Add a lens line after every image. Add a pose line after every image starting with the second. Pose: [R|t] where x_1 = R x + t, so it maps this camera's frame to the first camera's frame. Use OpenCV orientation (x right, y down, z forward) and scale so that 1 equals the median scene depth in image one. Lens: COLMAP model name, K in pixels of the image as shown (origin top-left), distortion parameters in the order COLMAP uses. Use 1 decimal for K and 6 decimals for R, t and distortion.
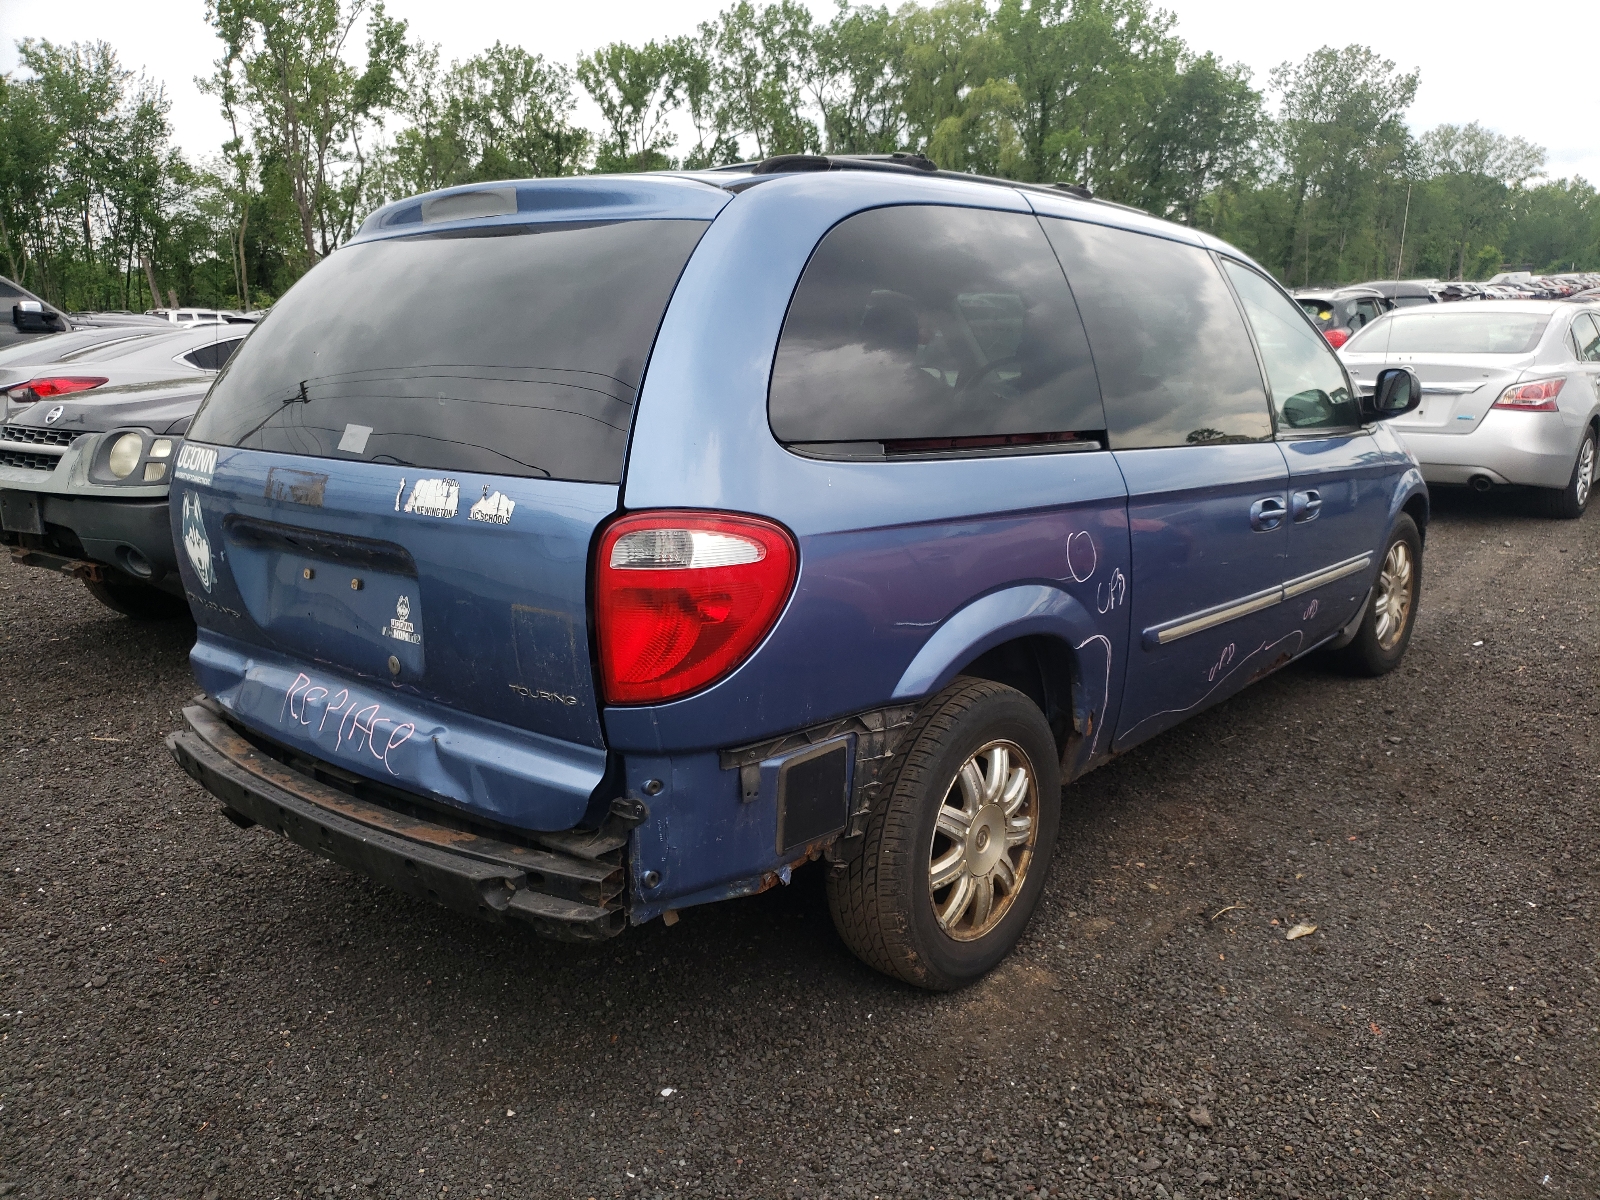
lens RADIAL K [[1203.0, 0, 800.0], [0, 1203.0, 600.0], [0, 0, 1]] dist [-0.003357, 0.008445]
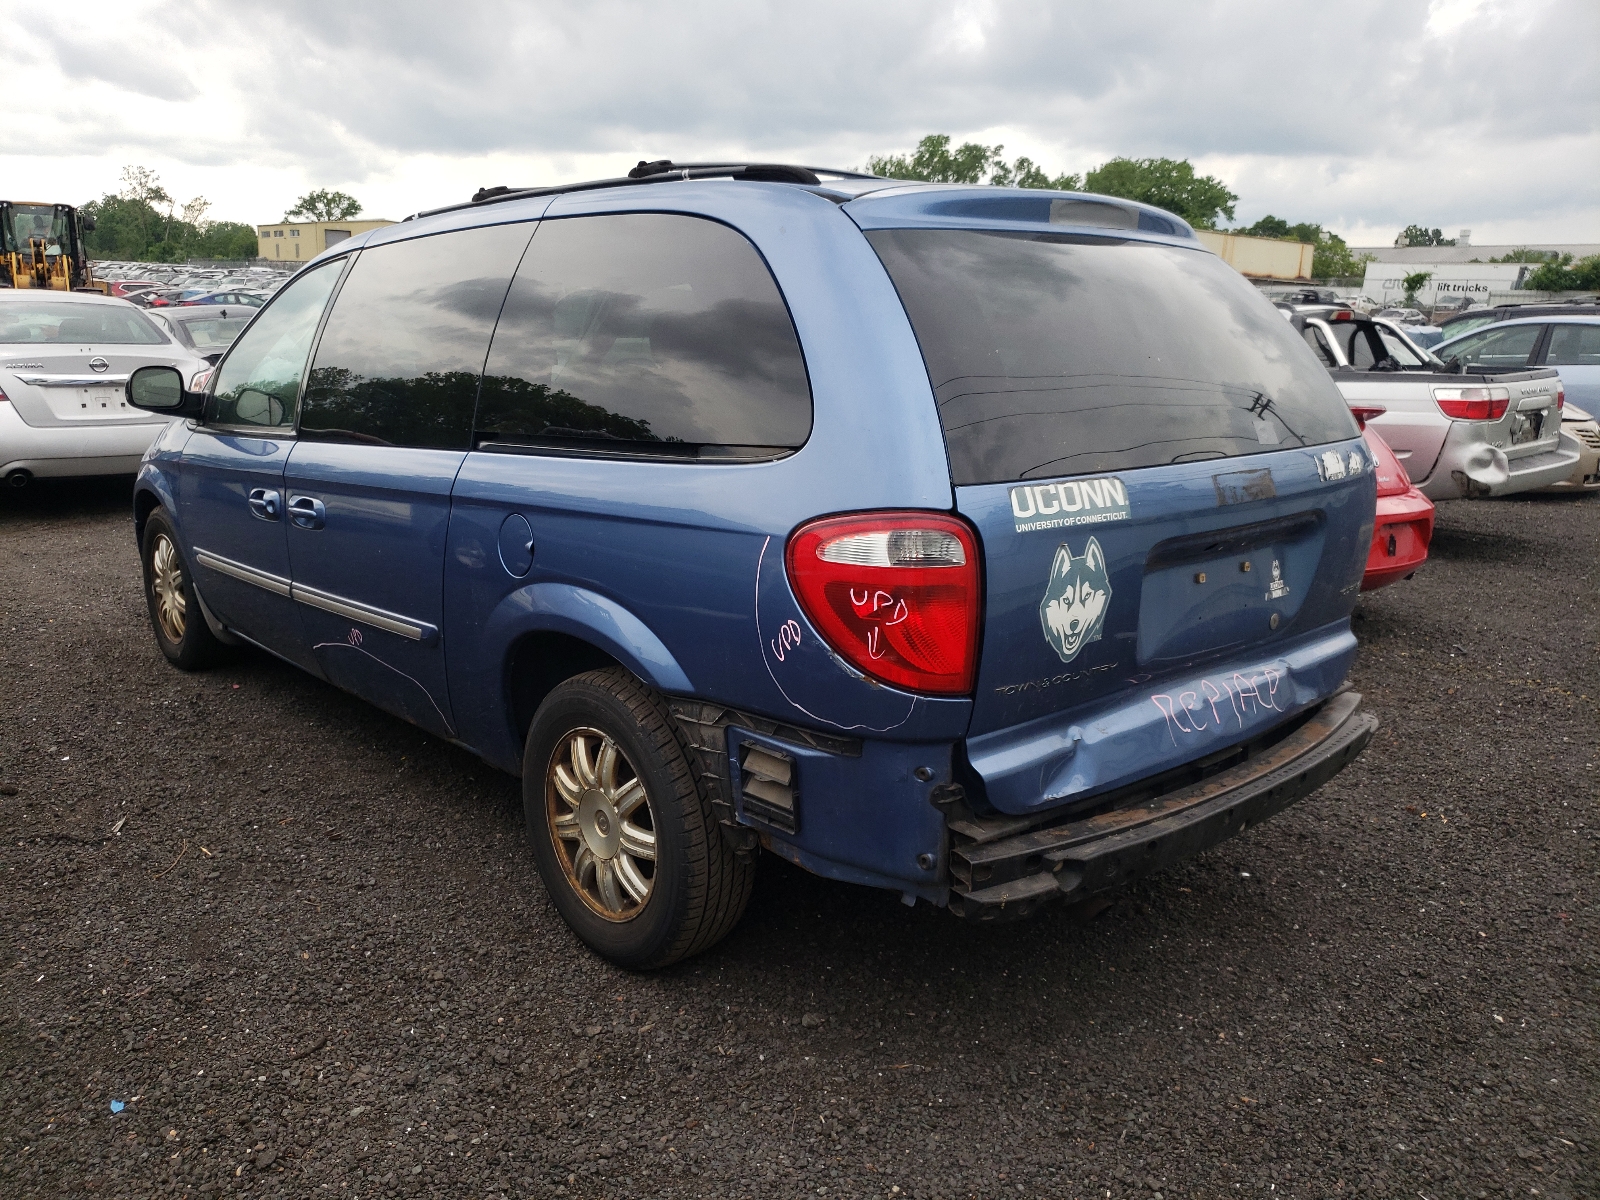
lens RADIAL K [[1189.0, 0, 800.0], [0, 1189.0, 600.0], [0, 0, 1]] dist [-0.045493, 0.066703]
pose [[0.169734, -0.212083, 0.962399, -1.495164], [0.208536, 0.962184, 0.175257, -0.260247], [-0.963173, 0.170948, 0.207543, 1.180848]]
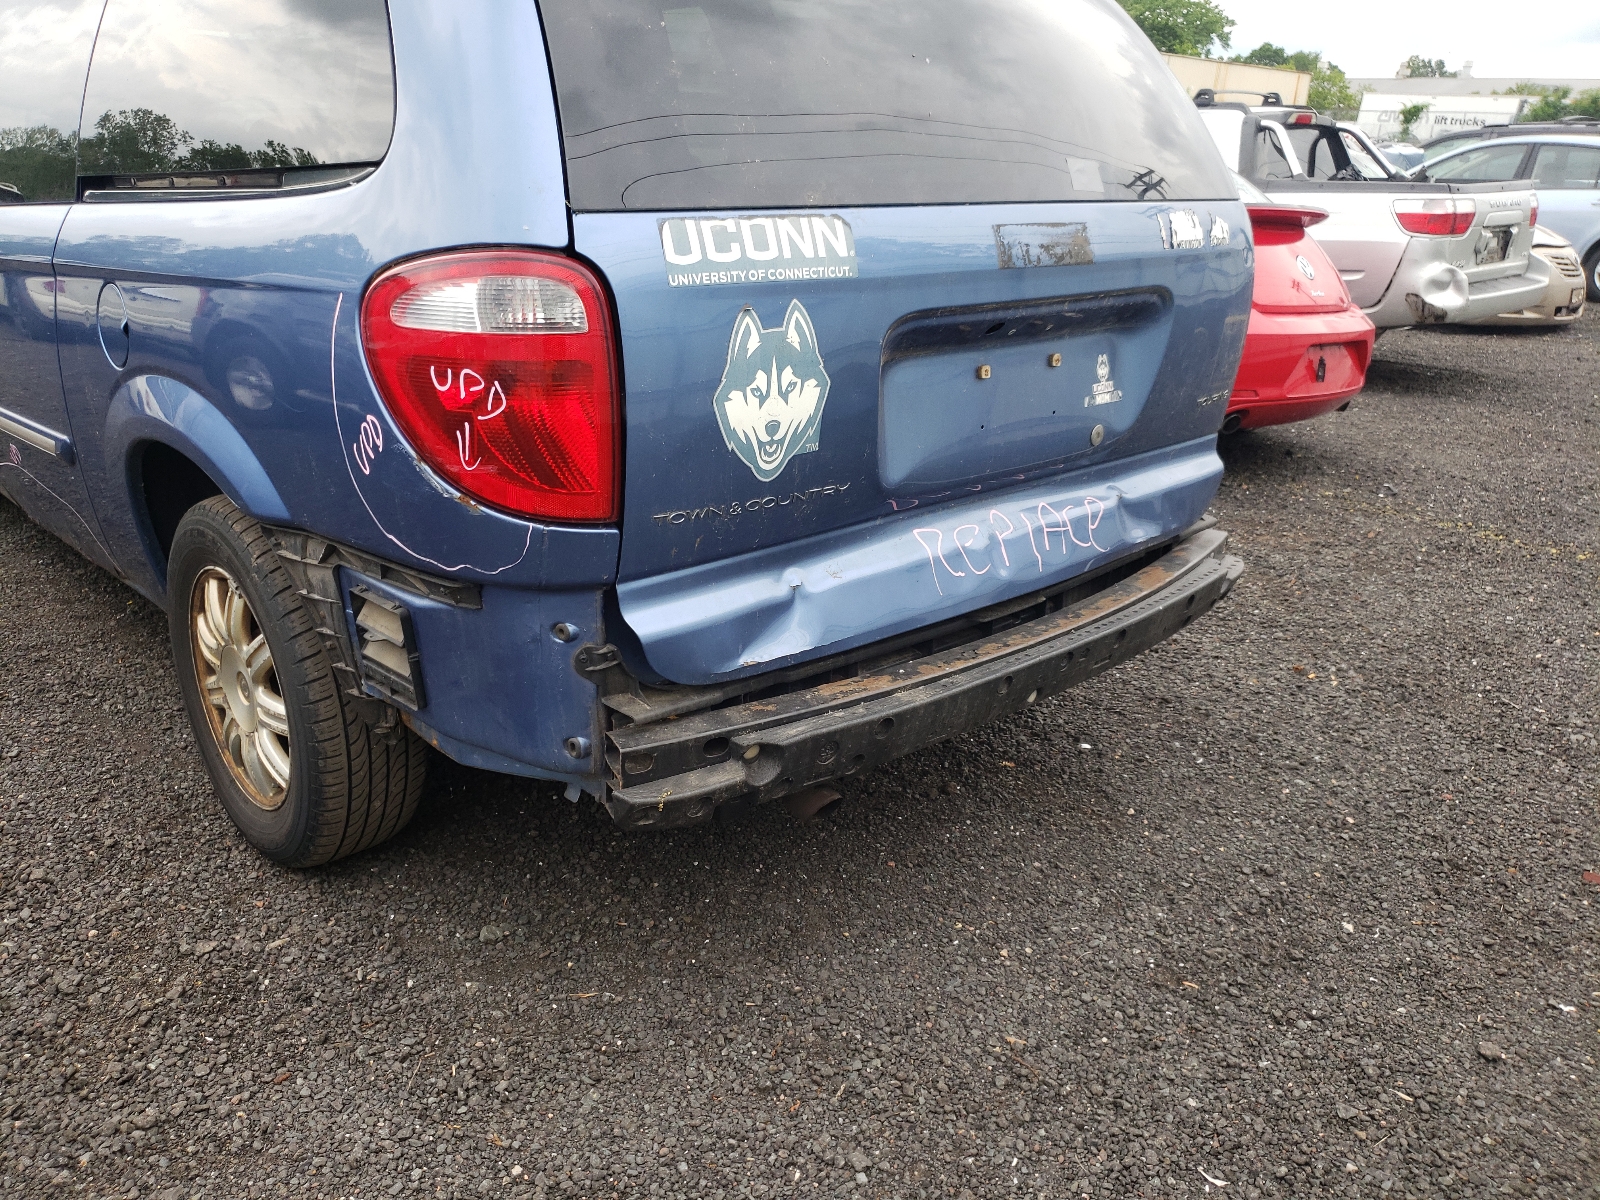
lens RADIAL K [[1203.0, 0, 800.0], [0, 1203.0, 600.0], [0, 0, 1]] dist [-0.003357, 0.008445]
pose [[0.143665, -0.331693, 0.932384, -1.236571], [0.197517, 0.932812, 0.301411, -0.145454], [-0.969715, 0.140860, 0.199528, 1.035534]]
